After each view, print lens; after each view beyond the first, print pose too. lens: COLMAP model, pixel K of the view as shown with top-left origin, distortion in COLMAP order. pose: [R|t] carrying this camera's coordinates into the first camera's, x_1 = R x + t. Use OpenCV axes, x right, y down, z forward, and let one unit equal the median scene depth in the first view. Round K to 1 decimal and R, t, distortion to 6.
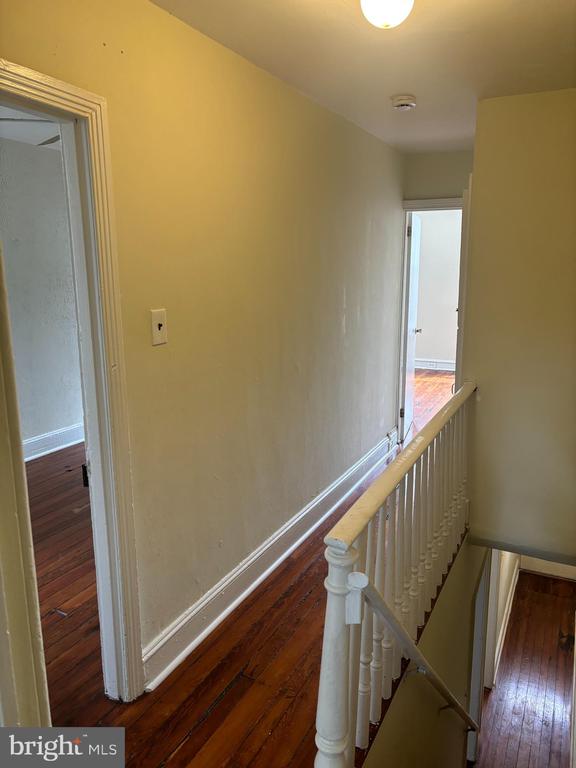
lens RADIAL K [[576.0, 0, 288.7], [0, 576.0, 385.3], [0, 0, 1]] dist [0.056554, -0.000329]
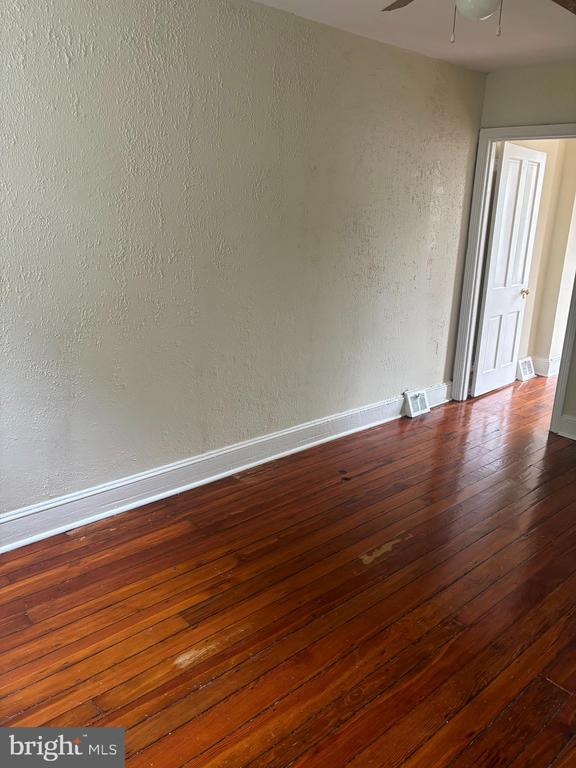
lens RADIAL K [[576.0, 0, 286.5], [0, 576.0, 384.3], [0, 0, 1]] dist [0.056554, -0.000329]
pose [[0.924074, 0.135240, -0.357488, -0.194850], [-0.100597, 0.988388, 0.113882, -0.054660], [0.368738, -0.069273, 0.926948, 0.276433]]
